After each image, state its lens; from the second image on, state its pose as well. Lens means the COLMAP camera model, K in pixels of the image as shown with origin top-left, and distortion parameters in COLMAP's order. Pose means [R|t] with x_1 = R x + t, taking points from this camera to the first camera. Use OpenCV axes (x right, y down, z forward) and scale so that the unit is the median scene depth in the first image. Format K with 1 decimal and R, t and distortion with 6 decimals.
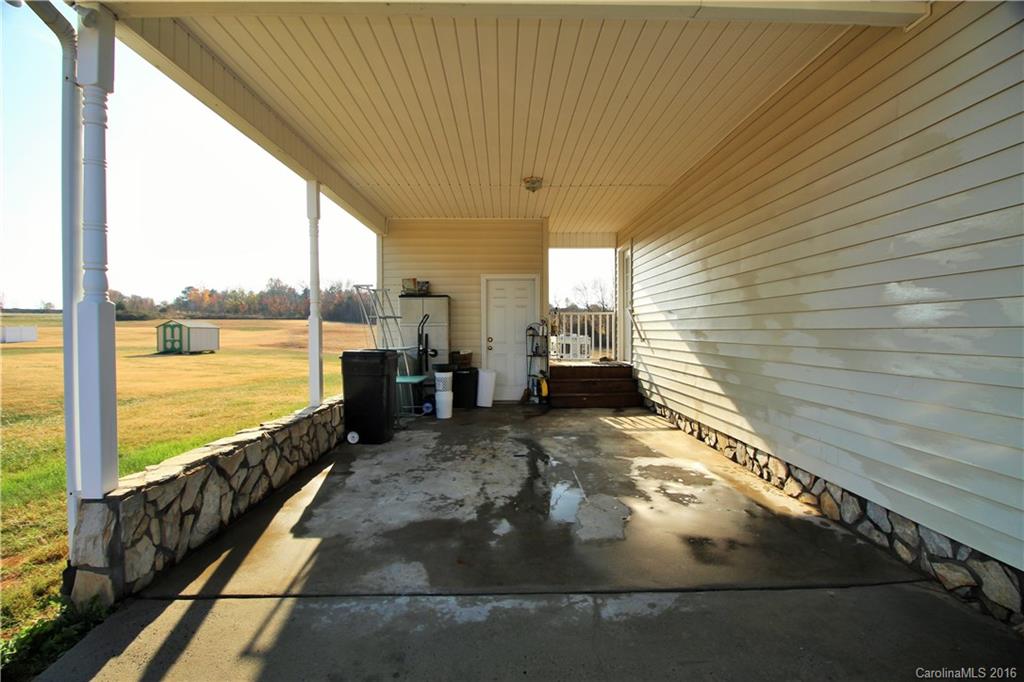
lens RADIAL K [[474.3, 0, 511.8], [0, 474.3, 337.3], [0, 0, 1]] dist [-0.017845, -0.002800]
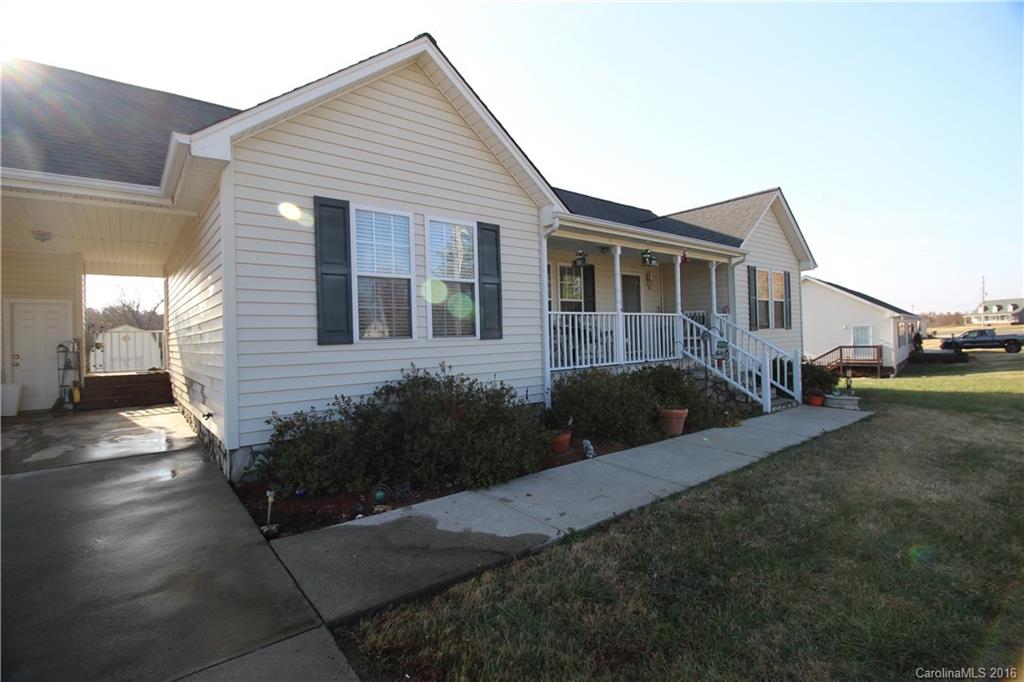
lens RADIAL K [[474.3, 0, 509.5], [0, 474.3, 336.8], [0, 0, 1]] dist [-0.017845, -0.002800]
pose [[0.781872, -0.016673, 0.623216, 0.042001], [0.031277, 0.999433, -0.012502, 0.001795], [-0.622654, 0.029267, 0.781950, -0.131355]]
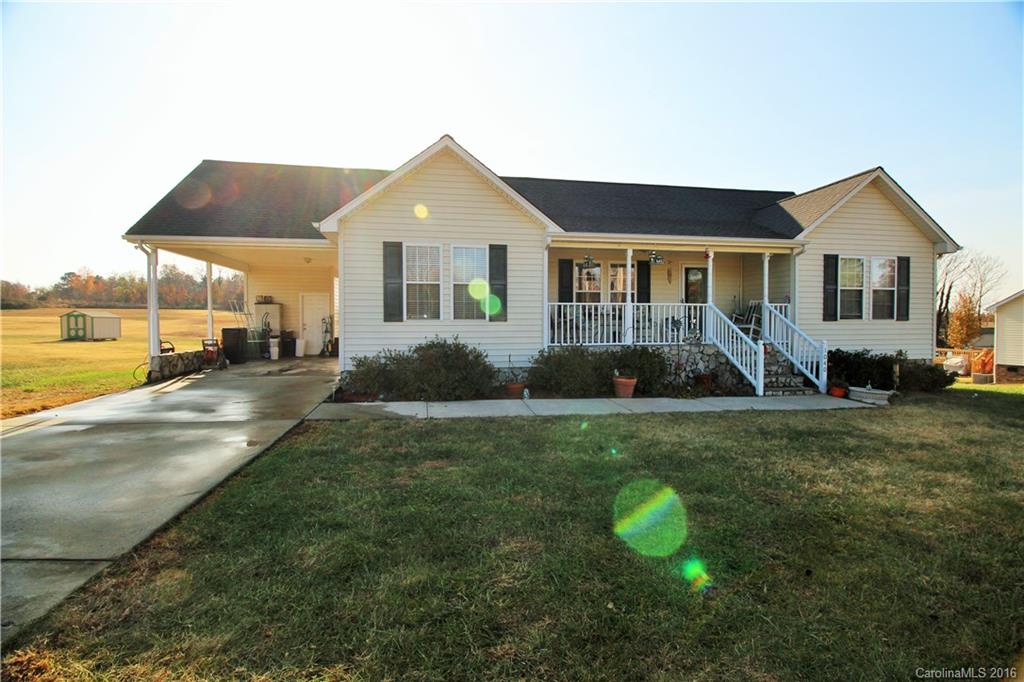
lens RADIAL K [[474.3, 0, 510.8], [0, 474.3, 336.0], [0, 0, 1]] dist [-0.017845, -0.002800]
pose [[0.986509, -0.000403, 0.163706, 0.112145], [-0.002239, 0.999870, 0.015955, 0.004329], [-0.163691, -0.016106, 0.986380, -0.258609]]
